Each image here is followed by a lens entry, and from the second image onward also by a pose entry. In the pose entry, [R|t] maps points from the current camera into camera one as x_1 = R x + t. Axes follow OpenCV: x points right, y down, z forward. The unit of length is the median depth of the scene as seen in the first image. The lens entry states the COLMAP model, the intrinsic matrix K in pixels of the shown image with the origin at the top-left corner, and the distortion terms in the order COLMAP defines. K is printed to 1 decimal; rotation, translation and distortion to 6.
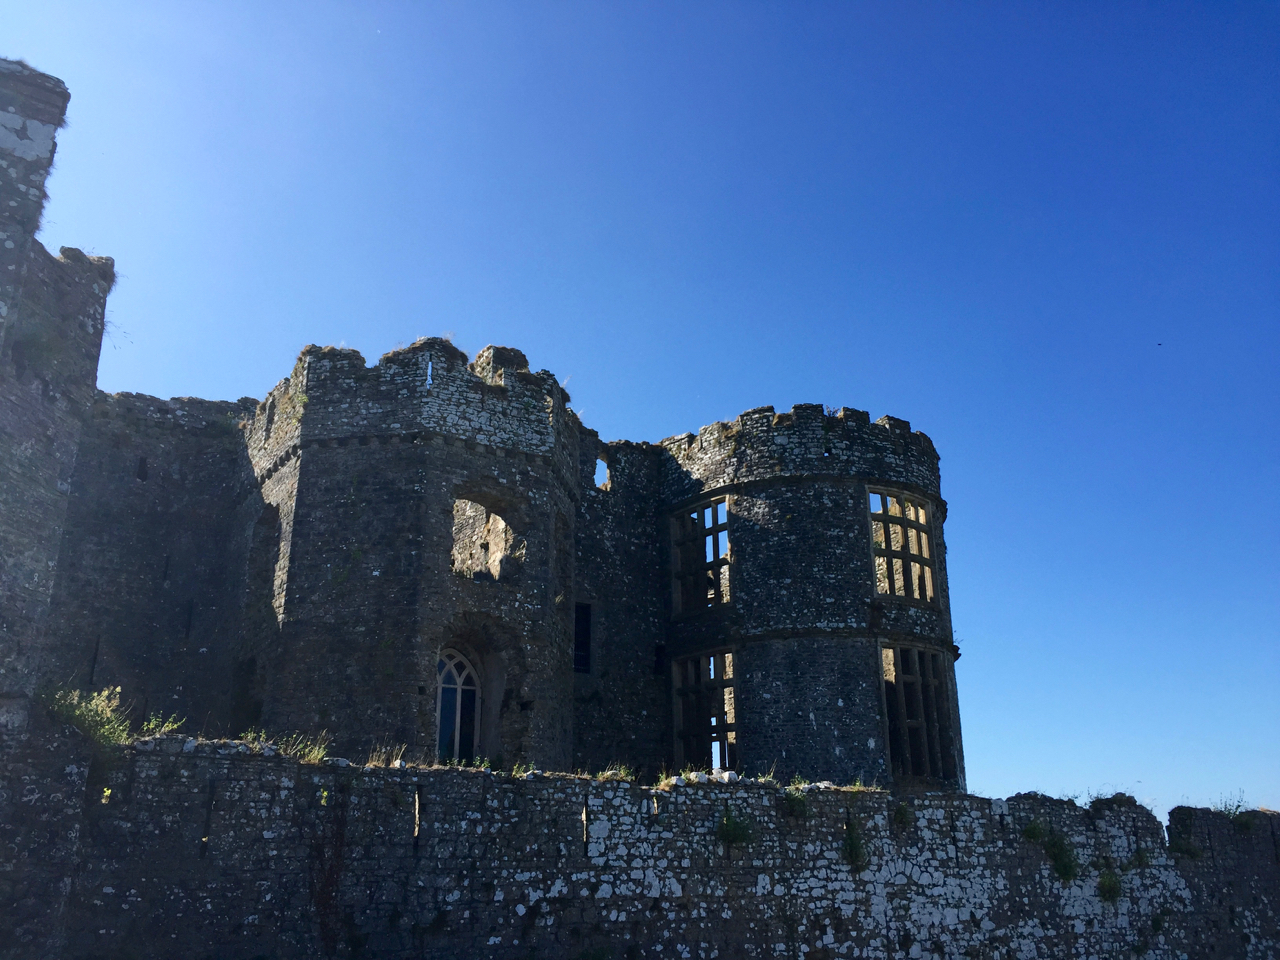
lens RADIAL K [[1070.1, 0, 640.0], [0, 1070.1, 480.0], [0, 0, 1]] dist [0.081626, -0.098150]
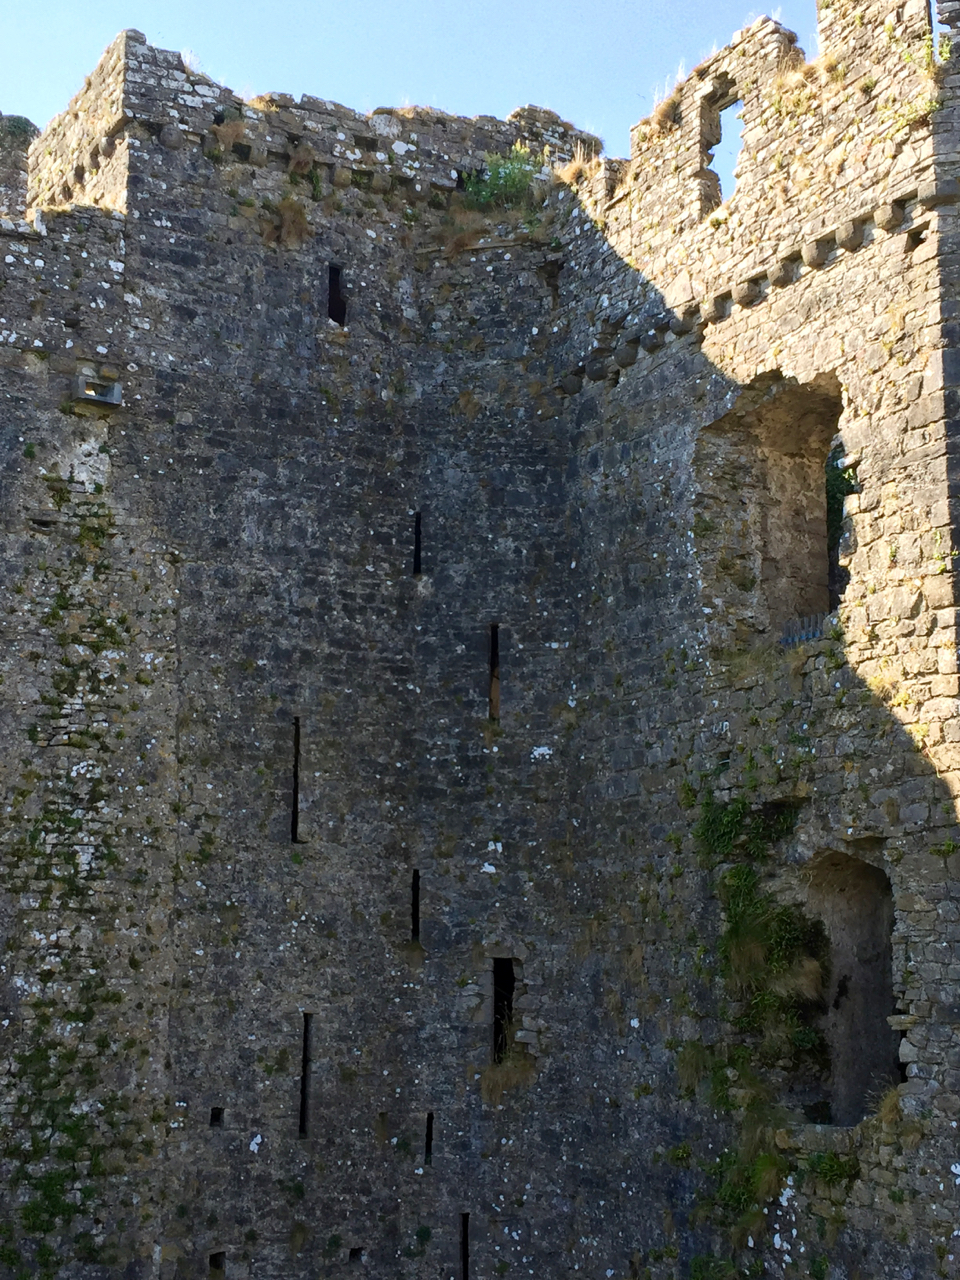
lens RADIAL K [[1687.6, 0, 480.0], [0, 1687.6, 640.0], [0, 0, 1]] dist [0.014465, 0.042926]
pose [[0.995724, -0.007370, -0.092084, -0.365621], [0.023477, 0.984274, 0.175080, 0.007696], [0.089346, -0.176493, 0.980239, 0.395664]]
